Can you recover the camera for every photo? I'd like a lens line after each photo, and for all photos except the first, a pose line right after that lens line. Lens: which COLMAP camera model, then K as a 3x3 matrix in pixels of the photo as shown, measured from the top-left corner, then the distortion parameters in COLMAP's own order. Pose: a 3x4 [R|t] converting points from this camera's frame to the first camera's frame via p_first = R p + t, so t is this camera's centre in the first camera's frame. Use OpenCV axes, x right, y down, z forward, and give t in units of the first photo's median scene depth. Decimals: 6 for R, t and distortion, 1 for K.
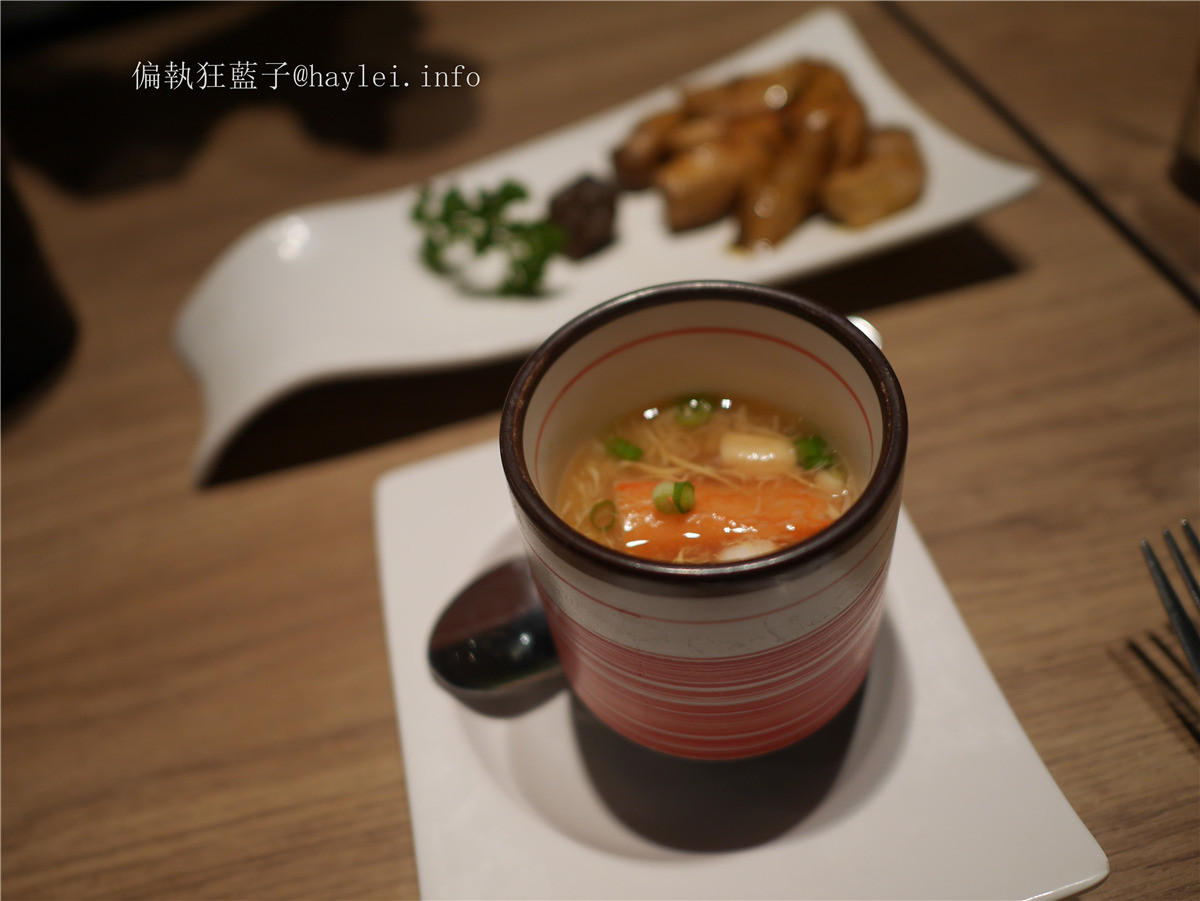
lens RADIAL K [[1032.2, 0, 594.1], [0, 1032.2, 453.2], [0, 0, 1]] dist [-0.045570, 0.045269]
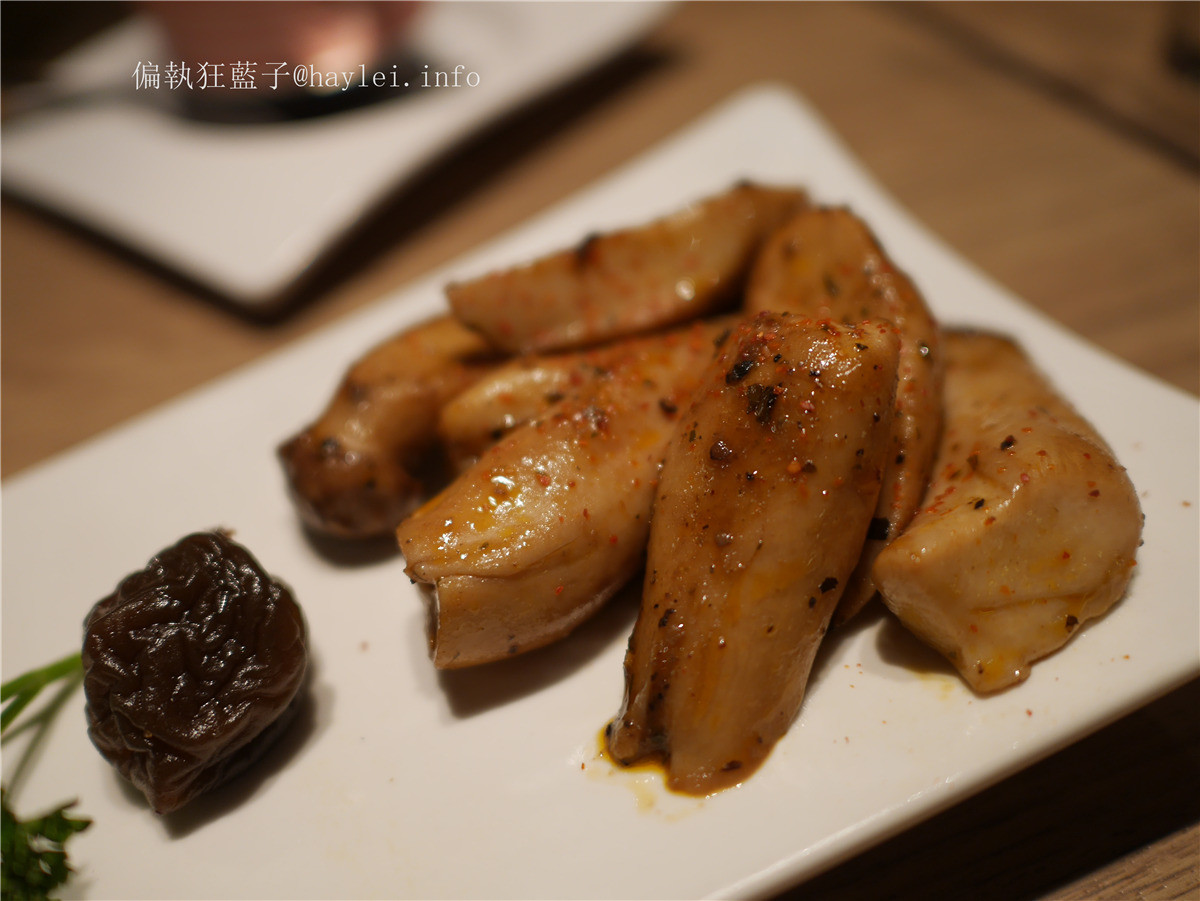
lens RADIAL K [[1032.2, 0, 605.5], [0, 1032.2, 449.9], [0, 0, 1]] dist [-0.045570, 0.045269]
pose [[0.987752, -0.086464, 0.129882, 0.087236], [0.100908, 0.988898, -0.109081, -0.249590], [-0.119008, 0.120851, 0.985511, 0.633484]]
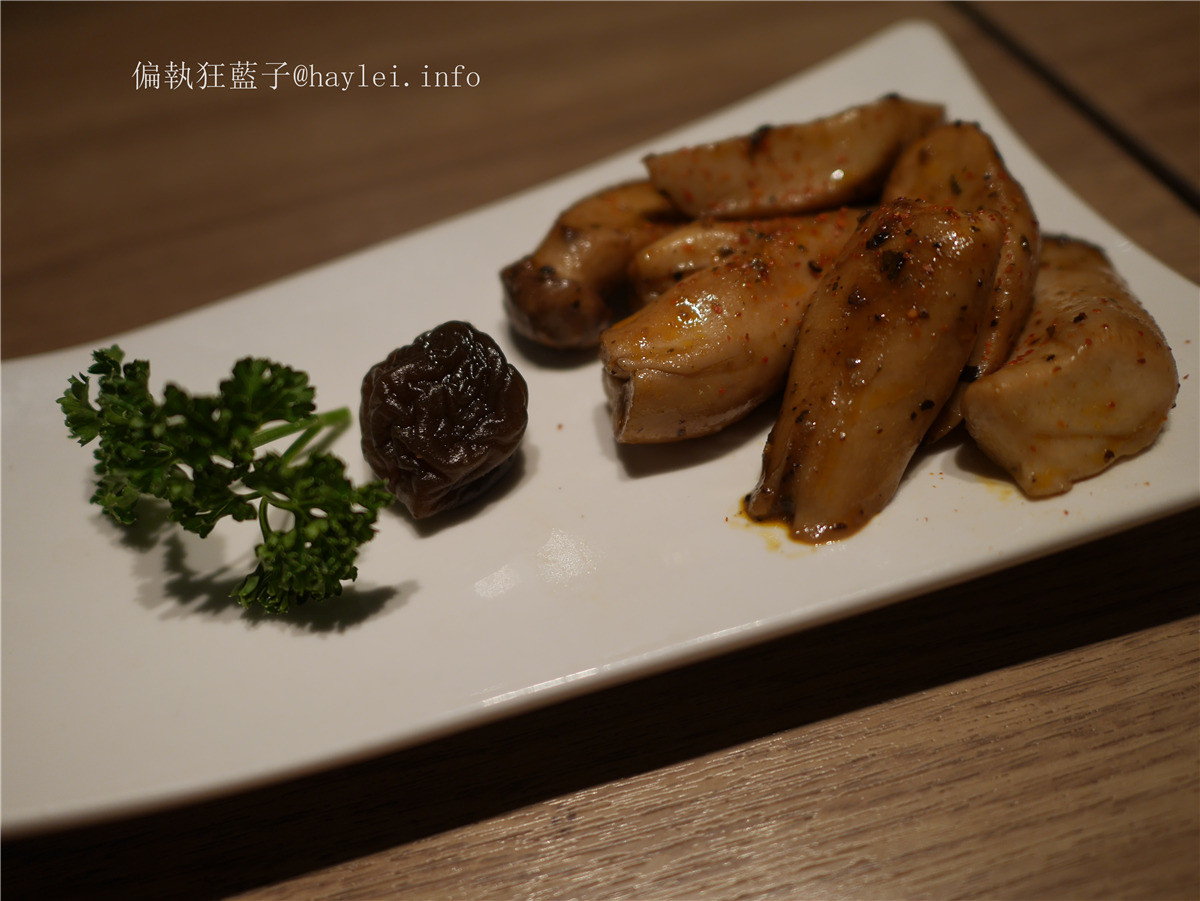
lens RADIAL K [[1032.2, 0, 622.9], [0, 1032.2, 452.0], [0, 0, 1]] dist [-0.045570, 0.045269]
pose [[0.997726, 0.014150, 0.065895, 0.040741], [-0.012267, 0.999507, -0.028891, -0.203211], [-0.066272, 0.028017, 0.997408, 0.531146]]
